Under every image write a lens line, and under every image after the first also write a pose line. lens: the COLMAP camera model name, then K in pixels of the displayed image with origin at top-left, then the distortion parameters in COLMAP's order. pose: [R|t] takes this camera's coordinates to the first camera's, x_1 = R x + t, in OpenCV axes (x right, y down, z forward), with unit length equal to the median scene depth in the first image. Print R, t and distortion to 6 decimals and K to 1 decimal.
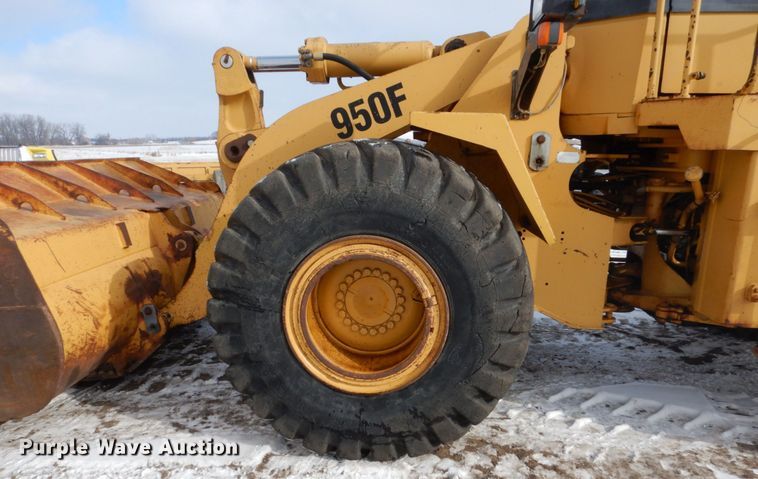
lens RADIAL K [[537.1, 0, 375.5], [0, 537.1, 283.8], [0, 0, 1]] dist [-0.001022, -0.006058]
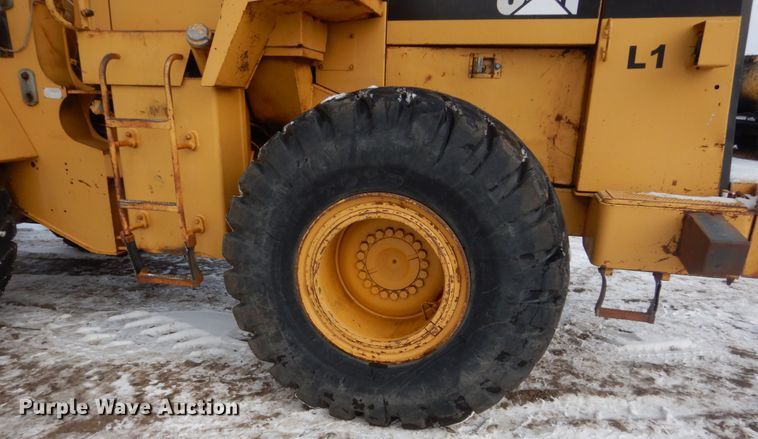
lens RADIAL K [[577.6, 0, 378.3], [0, 577.6, 299.8], [0, 0, 1]] dist [0.002655, -0.002812]
pose [[0.984714, 0.069295, -0.159804, 1.220393], [-0.055140, 0.994288, 0.091379, 0.038597], [0.165223, -0.081170, 0.982910, -0.081657]]
